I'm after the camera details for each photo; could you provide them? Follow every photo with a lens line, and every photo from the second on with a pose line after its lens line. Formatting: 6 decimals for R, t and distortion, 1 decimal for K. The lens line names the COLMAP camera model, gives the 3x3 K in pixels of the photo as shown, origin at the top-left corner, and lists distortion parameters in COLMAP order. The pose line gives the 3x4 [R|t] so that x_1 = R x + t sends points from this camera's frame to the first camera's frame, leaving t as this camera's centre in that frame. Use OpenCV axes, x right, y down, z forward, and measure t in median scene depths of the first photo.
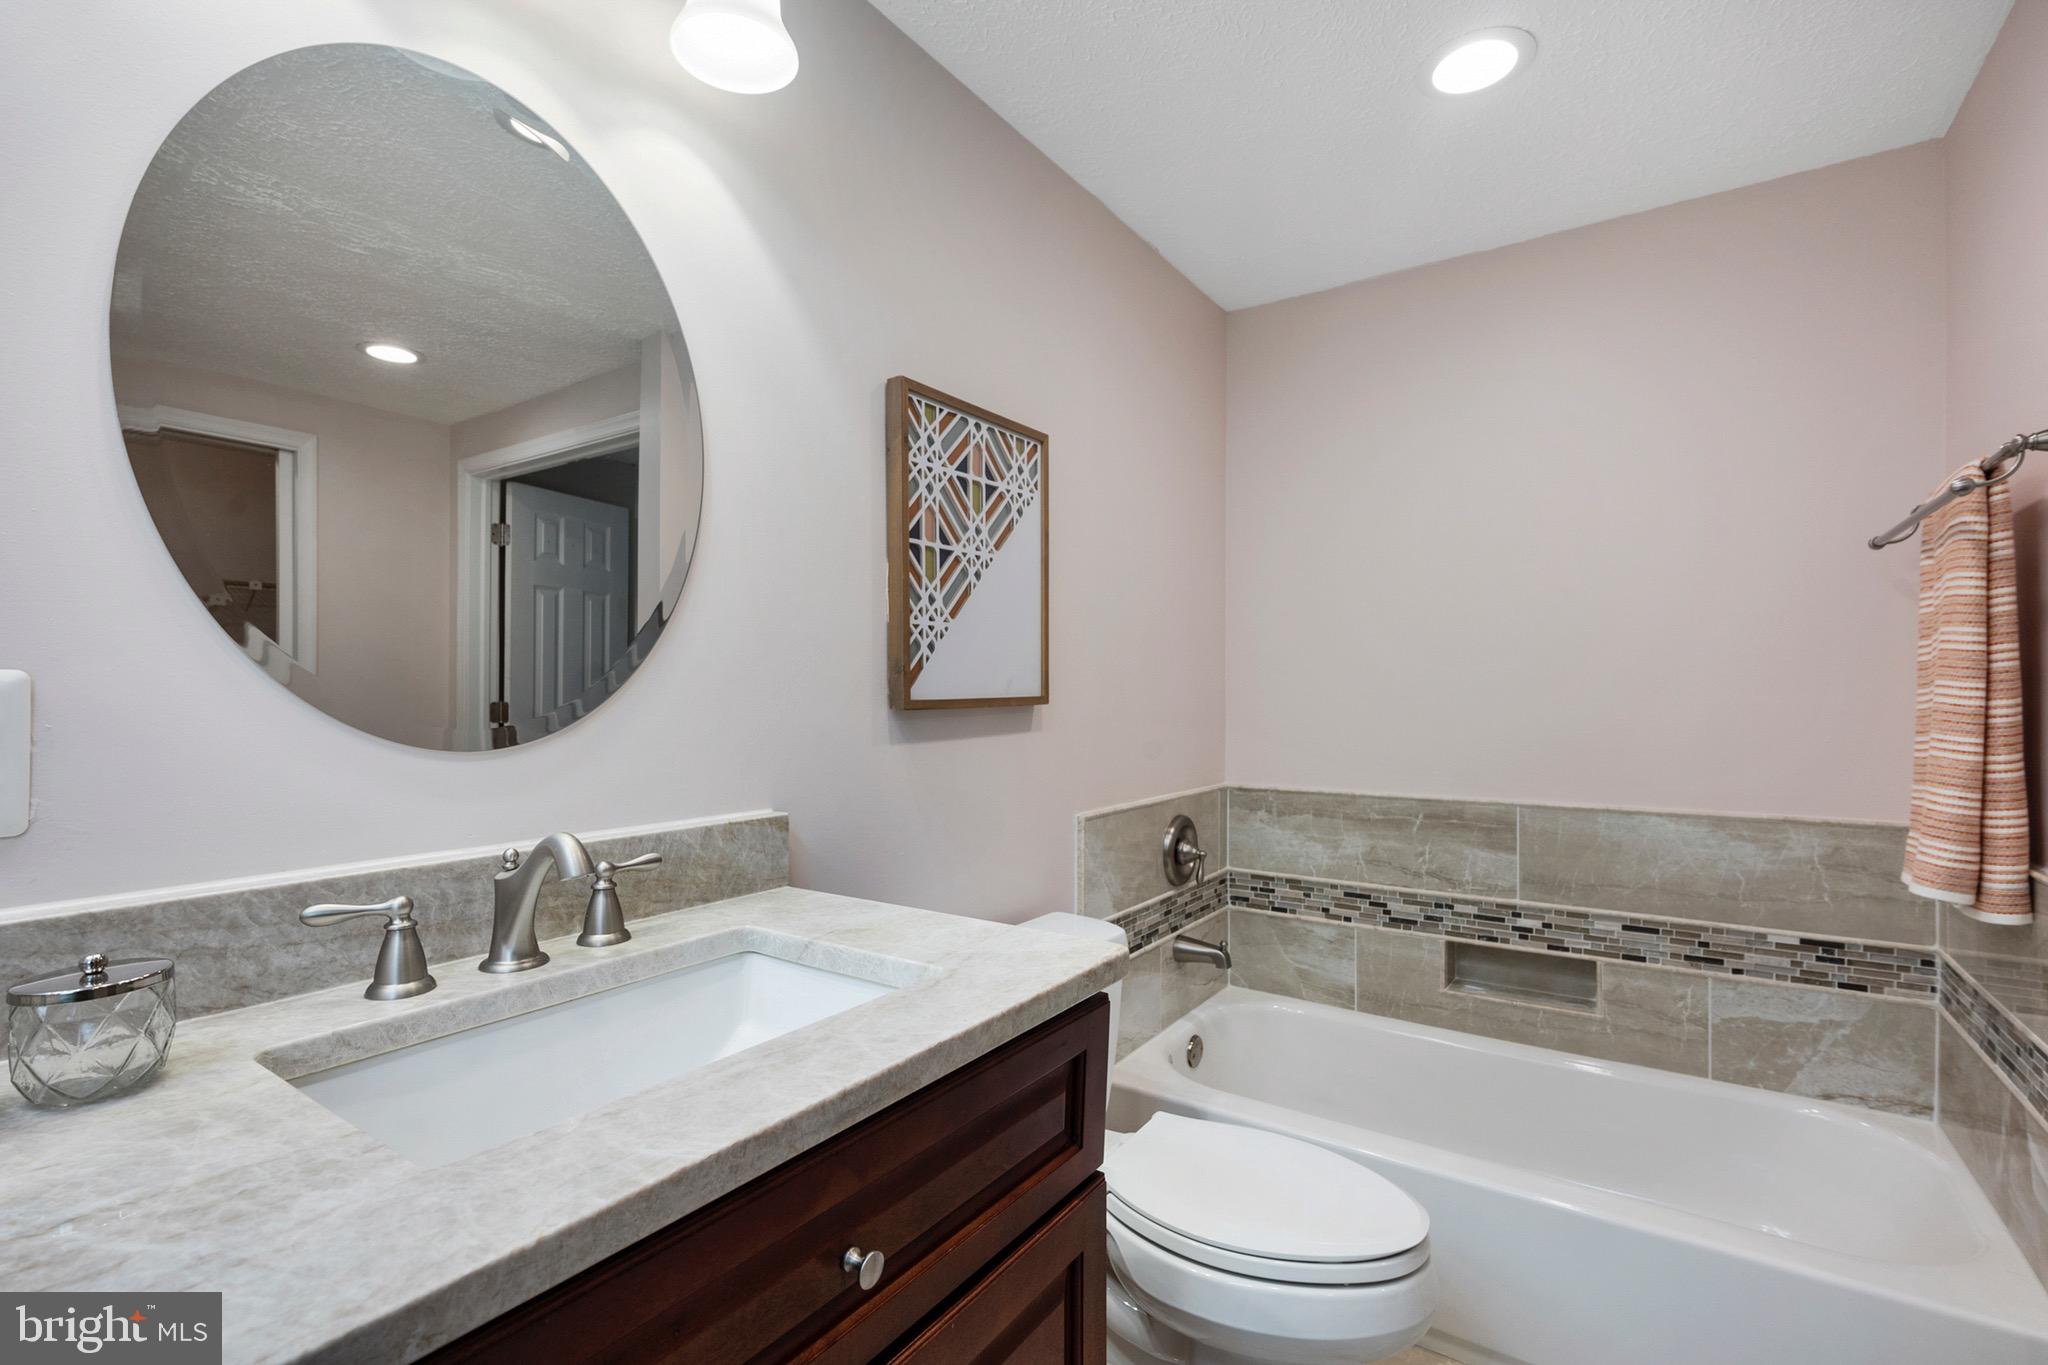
lens RADIAL K [[936.6, 0, 1059.6], [0, 936.6, 682.1], [0, 0, 1]] dist [-0.000484, -0.001847]
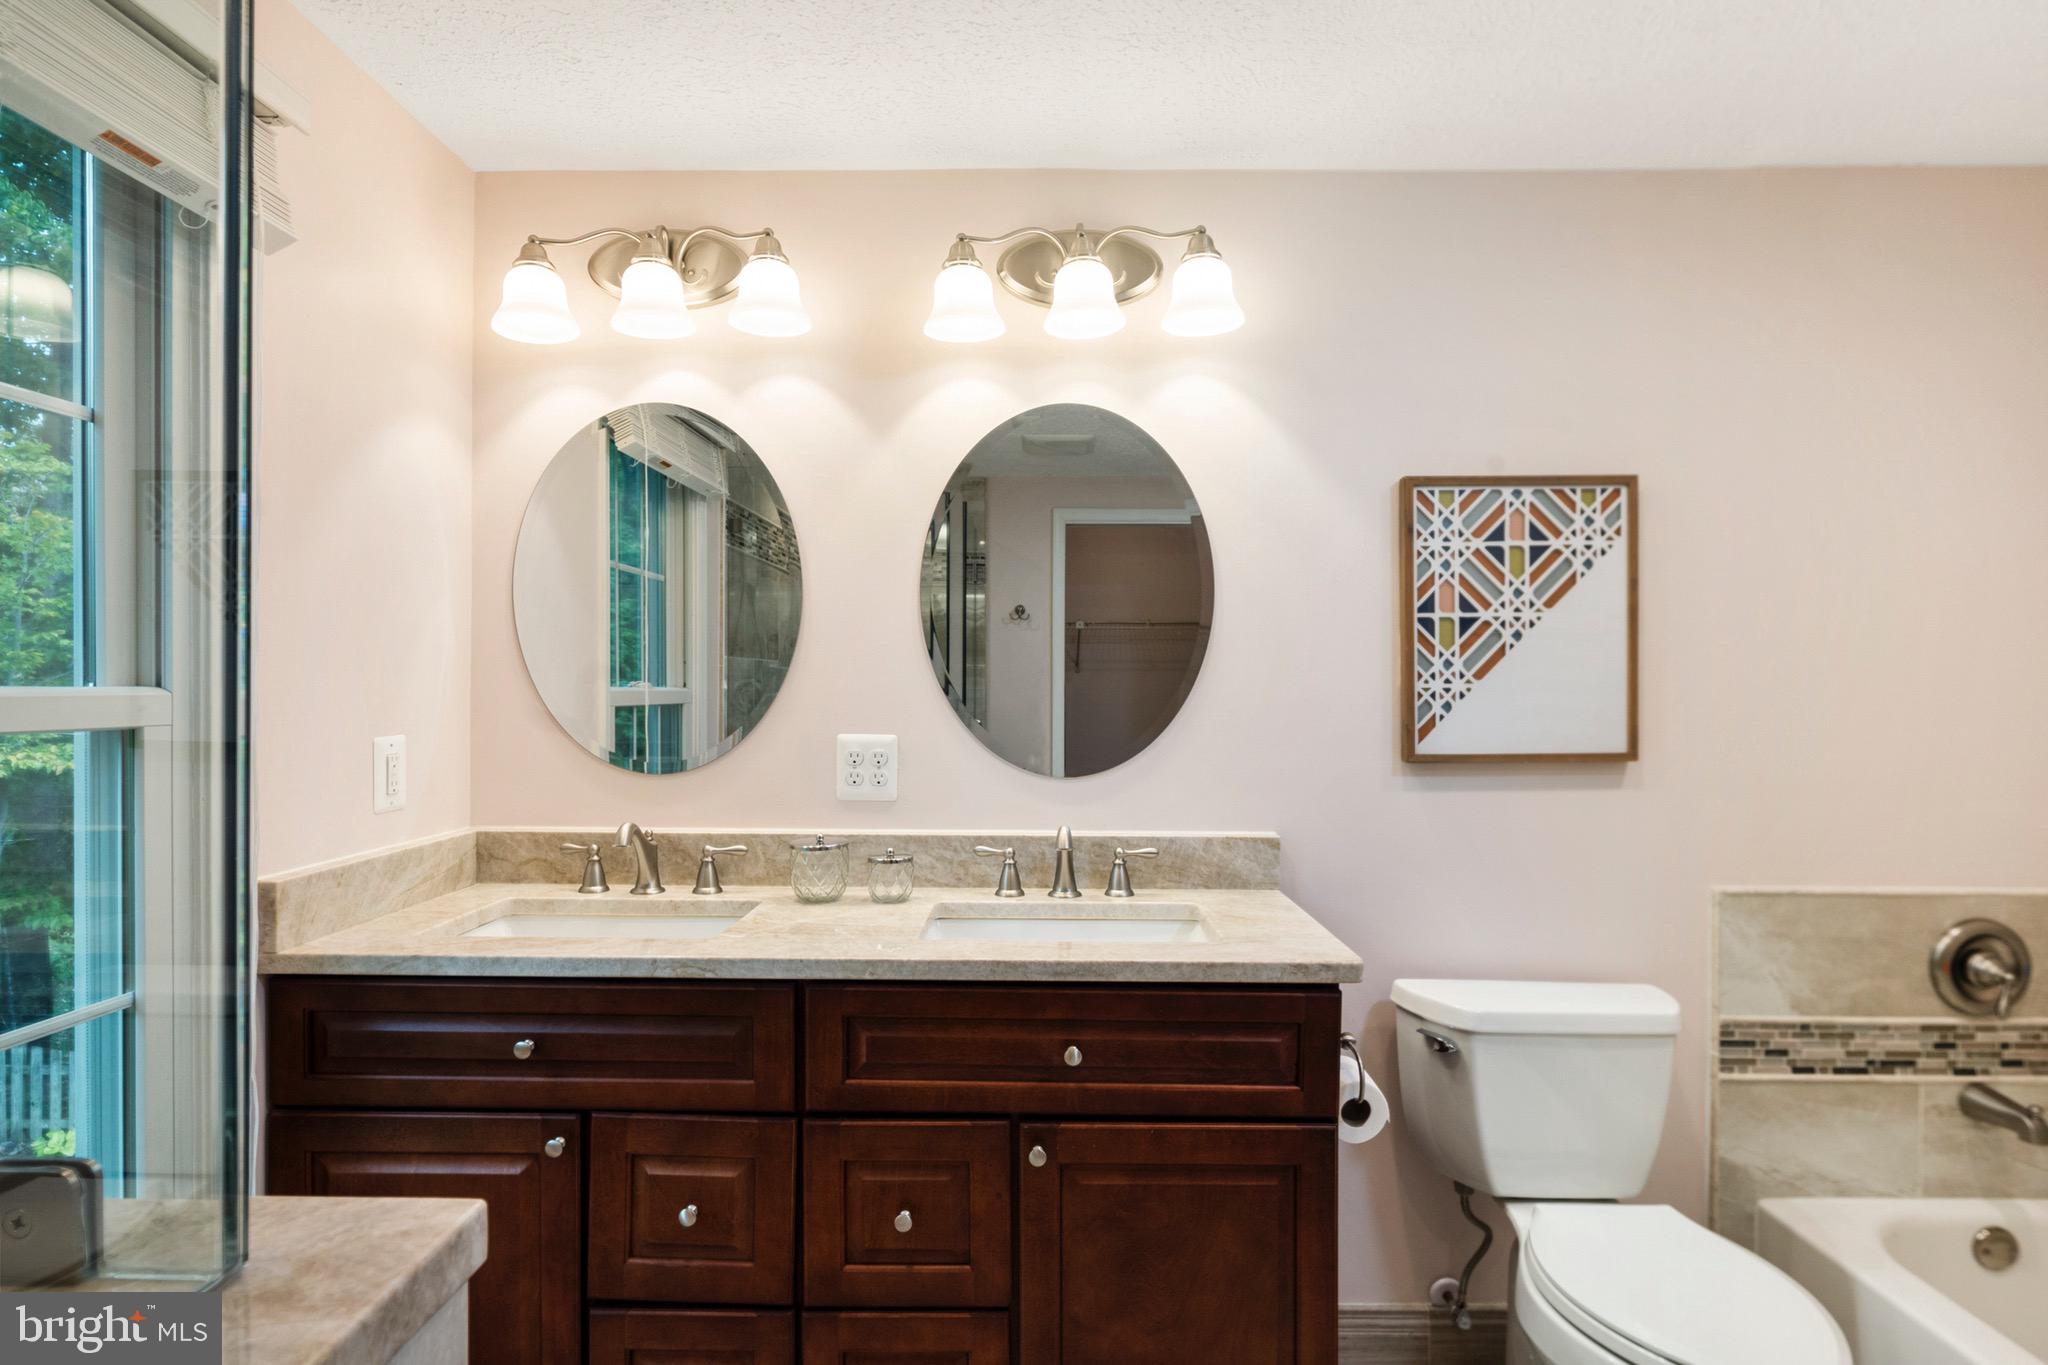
lens RADIAL K [[1093.4, 0, 1010.9], [0, 1093.4, 684.7], [0, 0, 1]] dist [-0.006534, -0.001339]
pose [[0.532198, -0.006540, -0.846595, 0.668582], [0.003422, 0.999979, -0.005573, -0.056764], [0.846613, 0.000069, 0.532209, -0.132105]]
